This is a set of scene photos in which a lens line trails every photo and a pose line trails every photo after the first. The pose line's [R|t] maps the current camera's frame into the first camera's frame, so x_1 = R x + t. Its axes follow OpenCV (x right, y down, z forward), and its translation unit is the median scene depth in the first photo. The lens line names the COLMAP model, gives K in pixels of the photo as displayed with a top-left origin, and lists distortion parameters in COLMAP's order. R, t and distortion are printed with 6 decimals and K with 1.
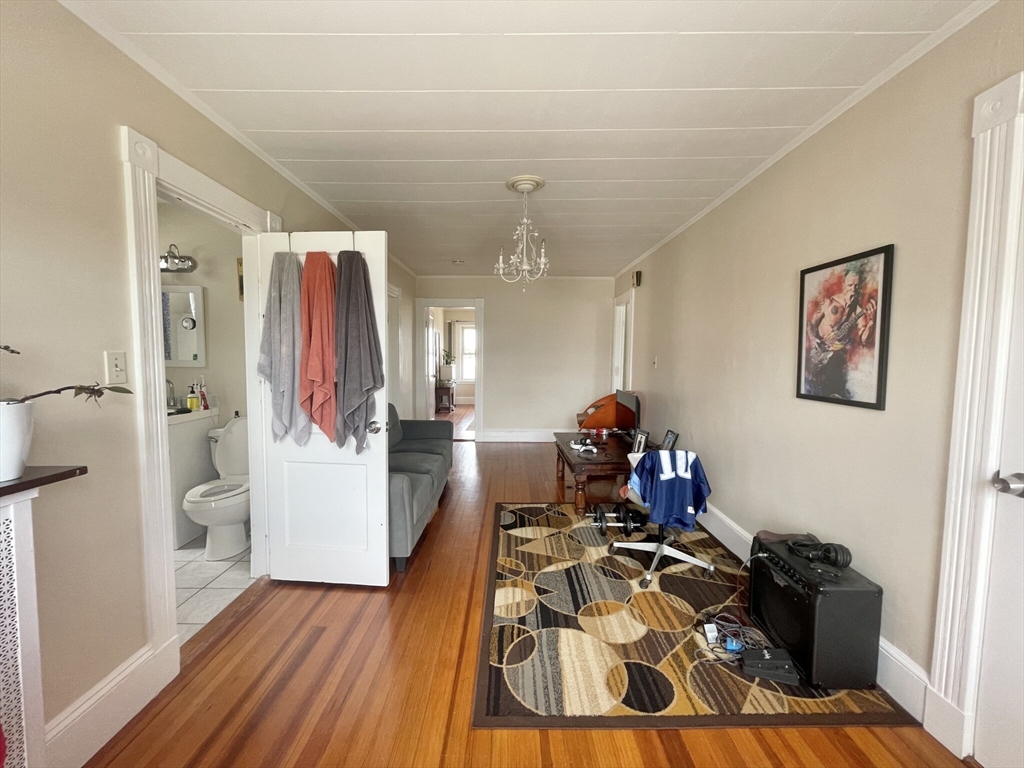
lens RADIAL K [[411.4, 0, 510.5], [0, 411.4, 382.0], [0, 0, 1]] dist [-0.003652, 0.001769]
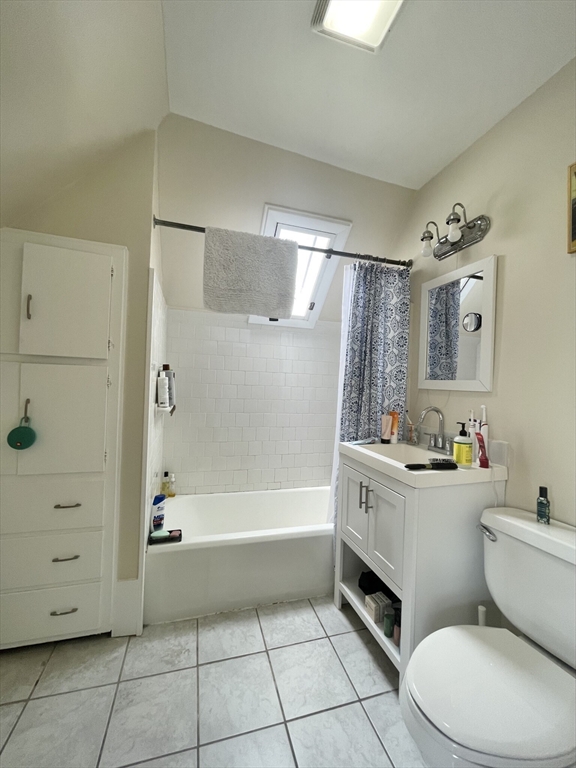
lens RADIAL K [[308.5, 0, 288.4], [0, 308.5, 384.0], [0, 0, 1]] dist [-0.003652, 0.001769]
pose [[0.289507, 0.004155, -0.957167, -0.434872], [-0.095576, 0.995118, -0.024589, -0.010108], [0.952392, 0.098601, 0.288491, 0.639573]]
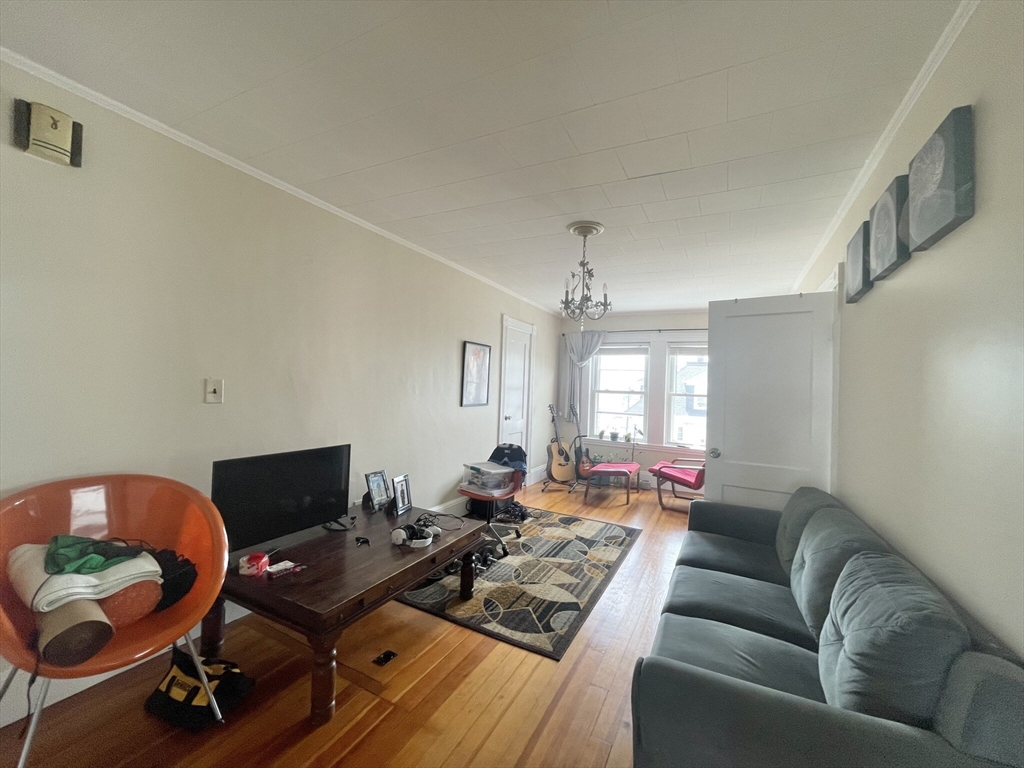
lens RADIAL K [[411.4, 0, 507.4], [0, 411.4, 382.5], [0, 0, 1]] dist [-0.003652, 0.001769]
pose [[-0.881348, -0.037022, 0.471015, -0.270665], [-0.012800, 0.998430, 0.054525, -0.129099], [-0.472294, 0.042027, -0.880439, 1.850385]]
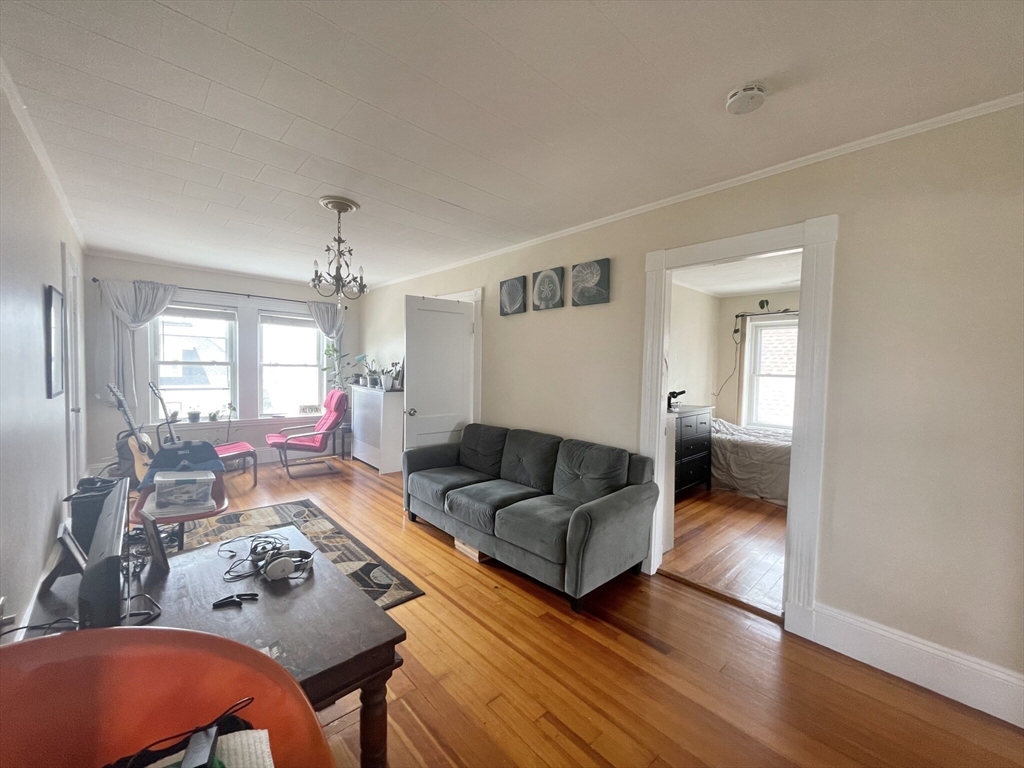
lens RADIAL K [[411.4, 0, 509.0], [0, 411.4, 385.0], [0, 0, 1]] dist [-0.003652, 0.001769]
pose [[-0.737571, 0.004210, -0.675257, 0.386275], [-0.076815, 0.992967, 0.090094, -0.140221], [0.670887, 0.118321, -0.732059, 1.904137]]
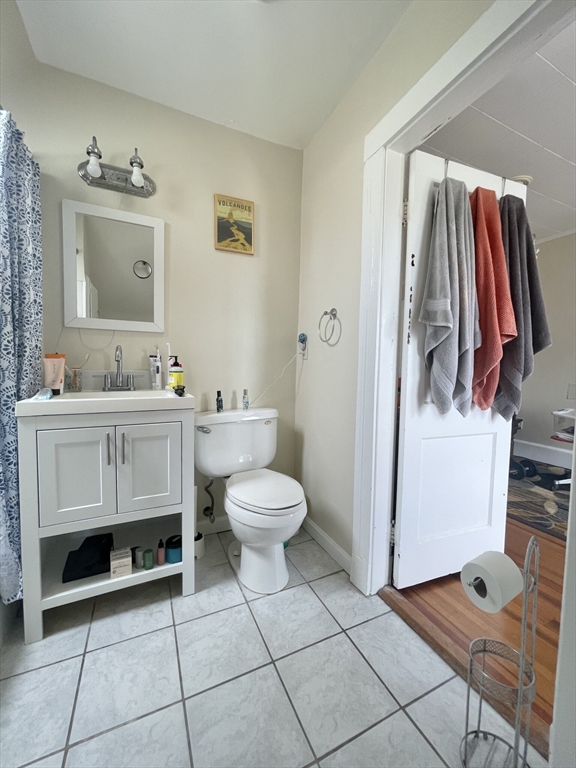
lens RADIAL K [[308.5, 0, 286.0], [0, 308.5, 383.4], [0, 0, 1]] dist [-0.003652, 0.001769]
pose [[0.906439, -0.019842, 0.421871, -0.830510], [0.020729, 0.999782, 0.002484, 0.059768], [-0.421828, 0.006493, 0.906652, 0.440362]]
